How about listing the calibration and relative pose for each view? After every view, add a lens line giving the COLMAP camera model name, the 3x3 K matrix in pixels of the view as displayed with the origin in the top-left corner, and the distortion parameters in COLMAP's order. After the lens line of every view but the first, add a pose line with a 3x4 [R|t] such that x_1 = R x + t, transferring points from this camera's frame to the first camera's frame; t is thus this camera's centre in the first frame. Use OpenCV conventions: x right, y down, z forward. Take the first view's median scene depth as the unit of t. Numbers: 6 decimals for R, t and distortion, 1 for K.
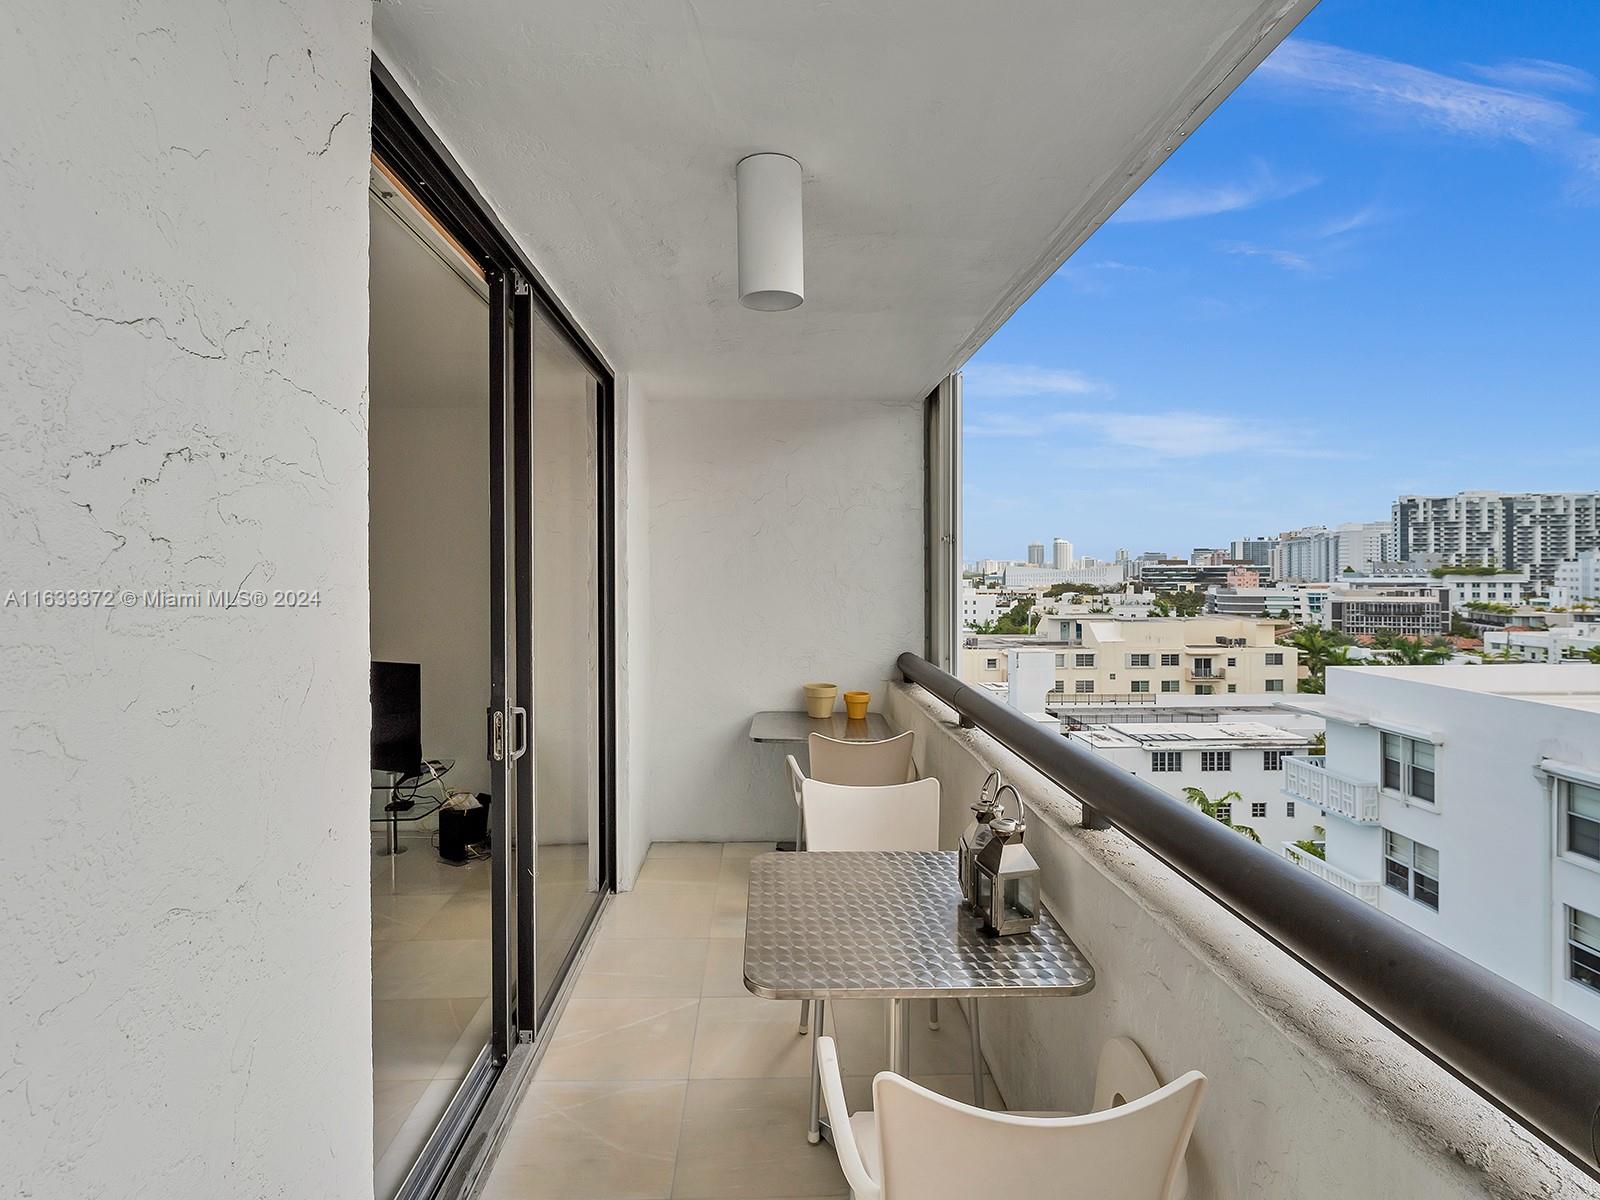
lens RADIAL K [[700.2, 0, 784.6], [0, 700.2, 575.6], [0, 0, 1]] dist [0.001821, -0.000119]
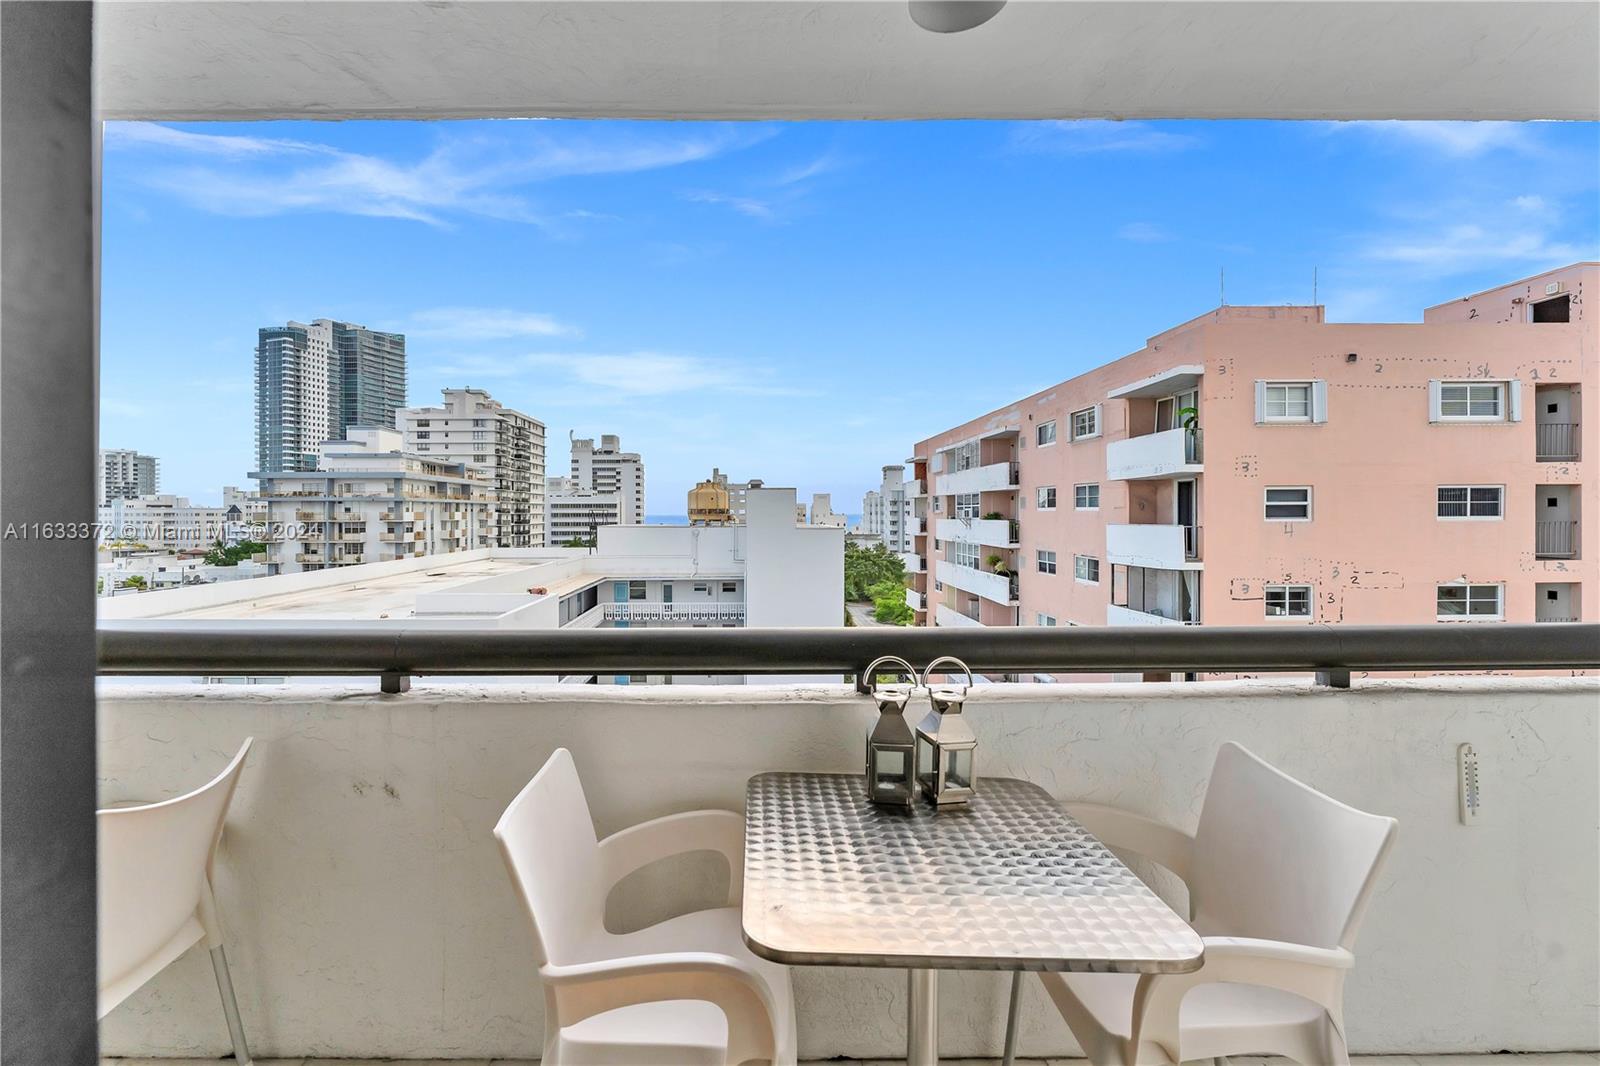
lens RADIAL K [[705.1, 0, 739.2], [0, 705.1, 503.5], [0, 0, 1]] dist [0.002636, 0.000074]
pose [[0.999731, -0.001766, -0.023105, 0.730317], [0.001860, 0.999990, 0.004077, -0.009541], [0.023097, -0.004119, 0.999725, -0.061148]]
